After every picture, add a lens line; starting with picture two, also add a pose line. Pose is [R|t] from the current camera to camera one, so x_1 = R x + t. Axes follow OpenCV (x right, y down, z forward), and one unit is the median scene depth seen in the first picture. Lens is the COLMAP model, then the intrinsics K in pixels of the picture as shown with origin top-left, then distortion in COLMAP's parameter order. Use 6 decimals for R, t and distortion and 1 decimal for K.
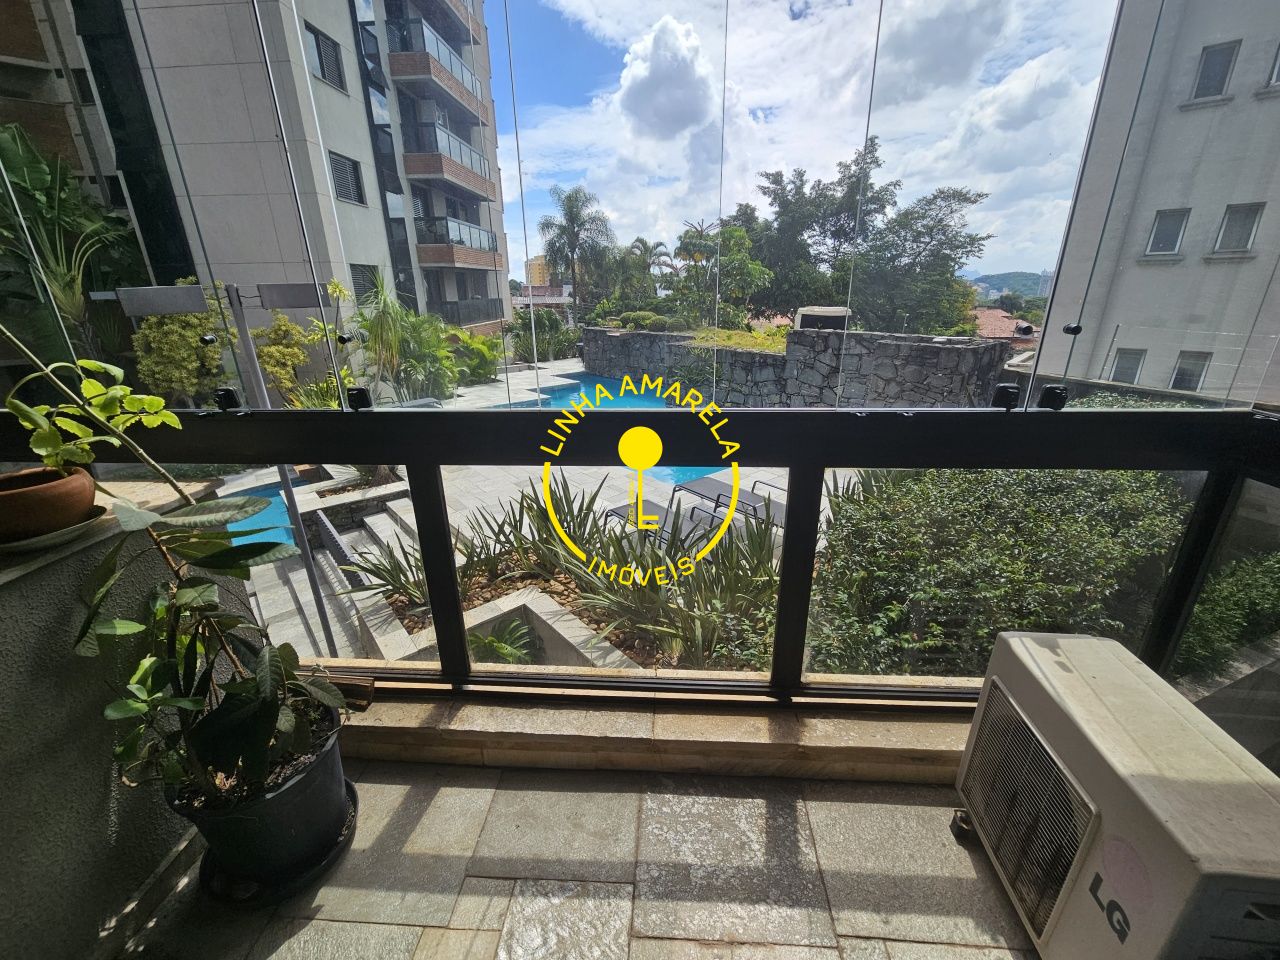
lens RADIAL K [[528.8, 0, 645.4], [0, 528.8, 481.7], [0, 0, 1]] dist [0.000109, 0.000270]
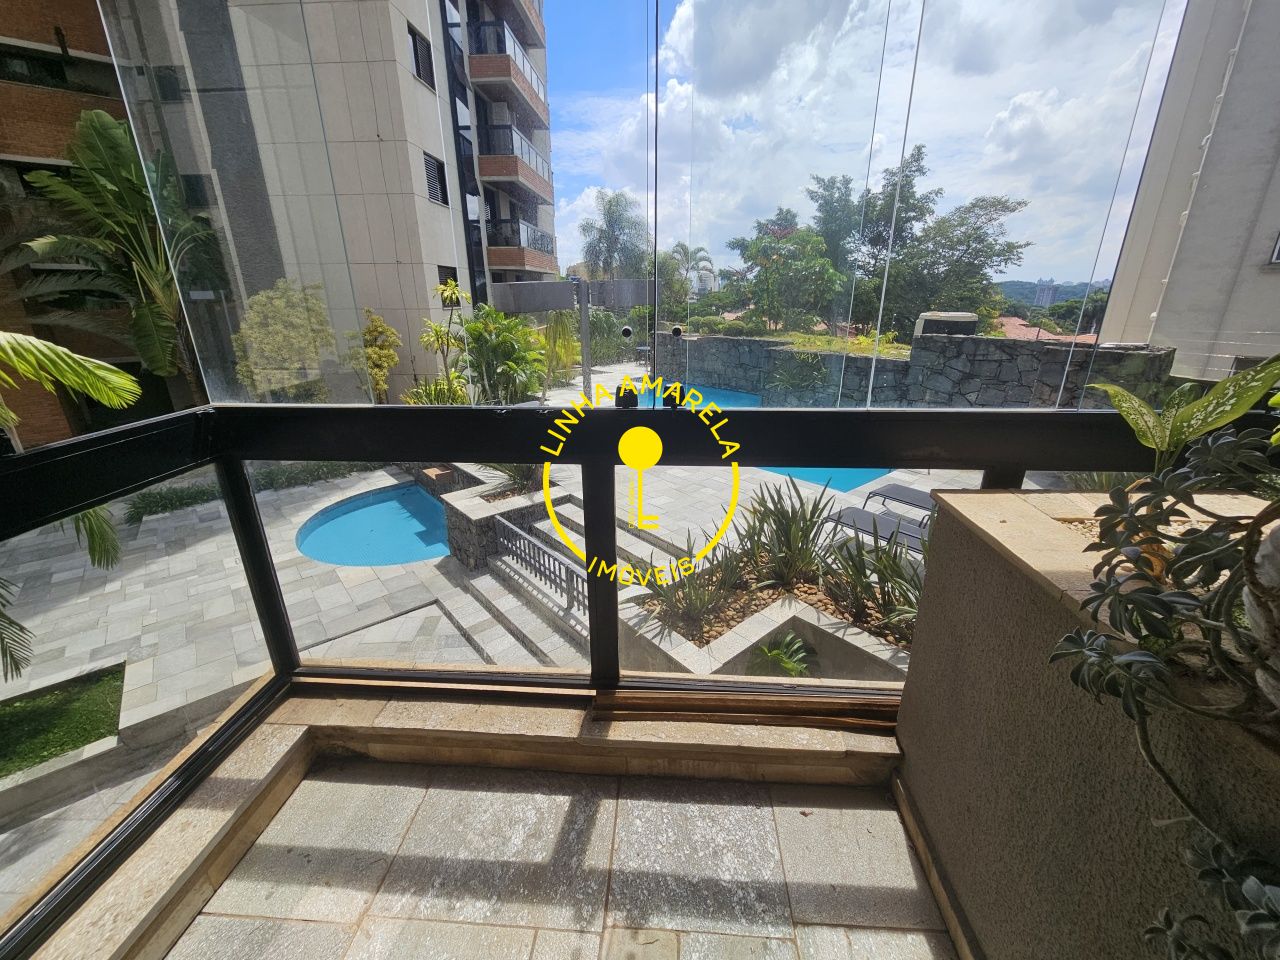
lens RADIAL K [[528.8, 0, 640.2], [0, 528.8, 479.4], [0, 0, 1]] dist [0.000109, 0.000270]
pose [[0.999950, 0.006172, 0.007884, -0.156836], [-0.006071, 0.999900, -0.012757, -0.000836], [-0.007962, 0.012709, 0.999888, 0.010836]]
